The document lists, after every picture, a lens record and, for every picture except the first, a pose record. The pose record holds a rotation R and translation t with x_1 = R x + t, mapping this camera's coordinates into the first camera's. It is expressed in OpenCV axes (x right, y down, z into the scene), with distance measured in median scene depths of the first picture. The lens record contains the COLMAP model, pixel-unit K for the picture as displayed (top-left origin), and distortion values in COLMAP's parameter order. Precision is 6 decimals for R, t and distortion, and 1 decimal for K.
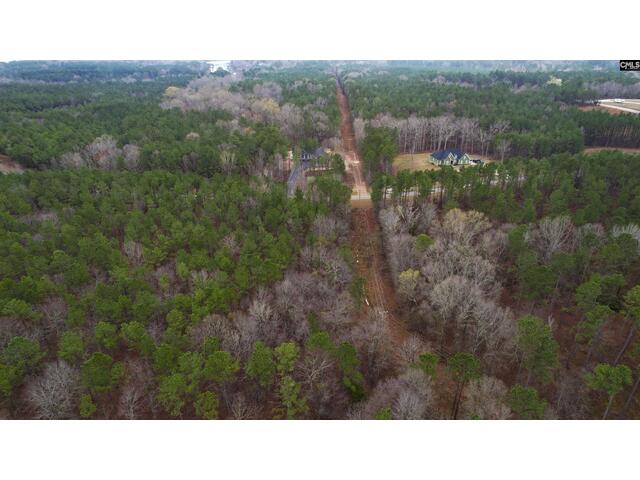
lens RADIAL K [[411.3, 0, 325.0], [0, 411.3, 236.9], [0, 0, 1]] dist [-0.081676, 0.076011]
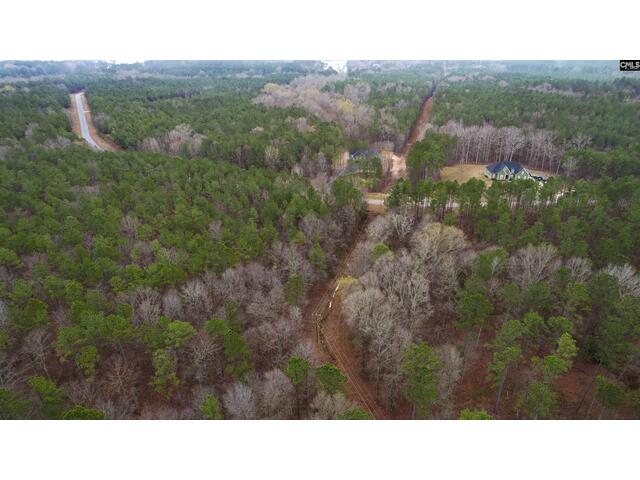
lens RADIAL K [[411.3, 0, 325.0], [0, 411.3, 236.9], [0, 0, 1]] dist [-0.081676, 0.076011]
pose [[0.956865, 0.129582, -0.260033, 0.158577], [-0.130074, 0.991385, 0.015392, -0.009094], [0.259788, 0.019095, 0.965477, 0.015496]]
